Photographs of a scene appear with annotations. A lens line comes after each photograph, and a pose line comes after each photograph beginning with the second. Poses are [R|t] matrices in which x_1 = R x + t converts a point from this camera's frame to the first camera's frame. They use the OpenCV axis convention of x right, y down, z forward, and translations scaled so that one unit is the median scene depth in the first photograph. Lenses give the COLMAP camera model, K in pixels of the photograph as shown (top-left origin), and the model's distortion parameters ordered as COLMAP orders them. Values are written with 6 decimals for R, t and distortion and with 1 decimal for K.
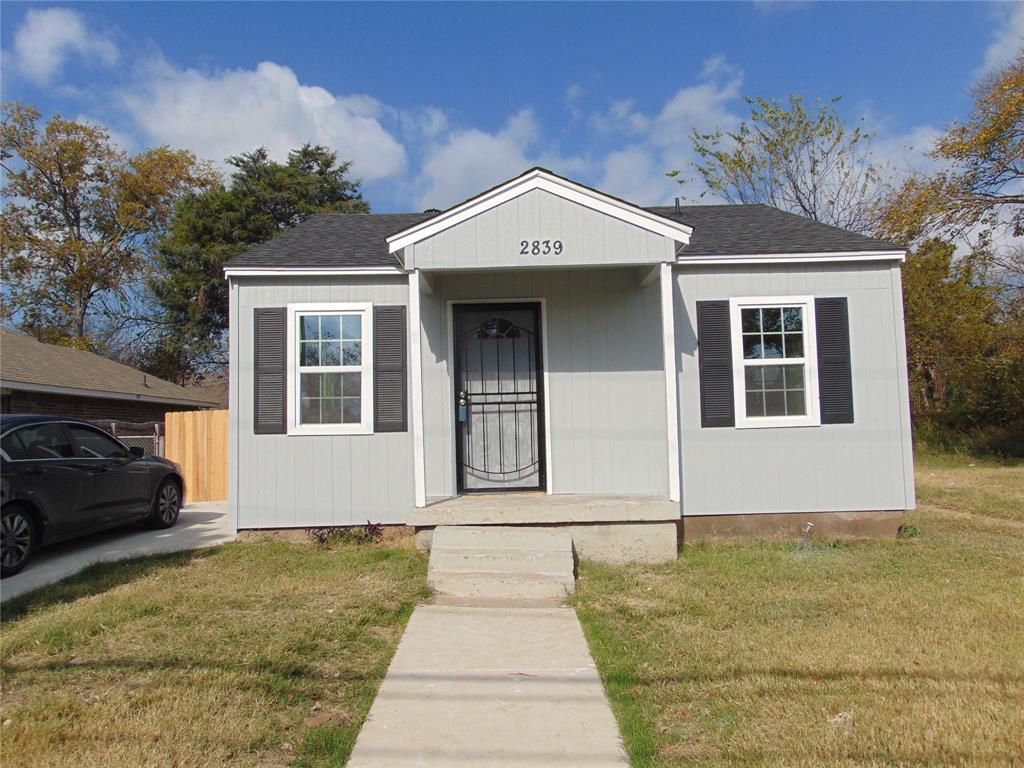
lens RADIAL K [[764.4, 0, 512.0], [0, 764.4, 384.0], [0, 0, 1]] dist [0.004784, 0.010161]
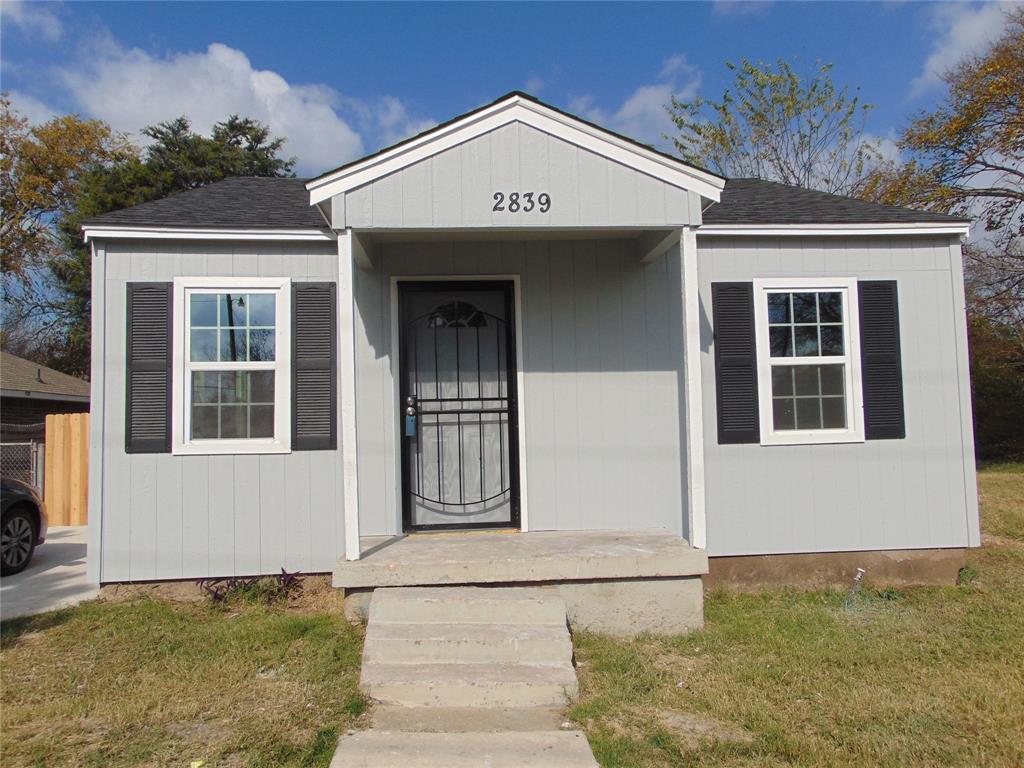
lens RADIAL K [[764.4, 0, 512.0], [0, 764.4, 384.0], [0, 0, 1]] dist [0.004784, 0.010161]
pose [[0.997065, 0.005726, 0.076339, -0.022415], [-0.006215, 0.999962, 0.006166, -0.008034], [-0.076301, -0.006623, 0.997063, 0.236465]]
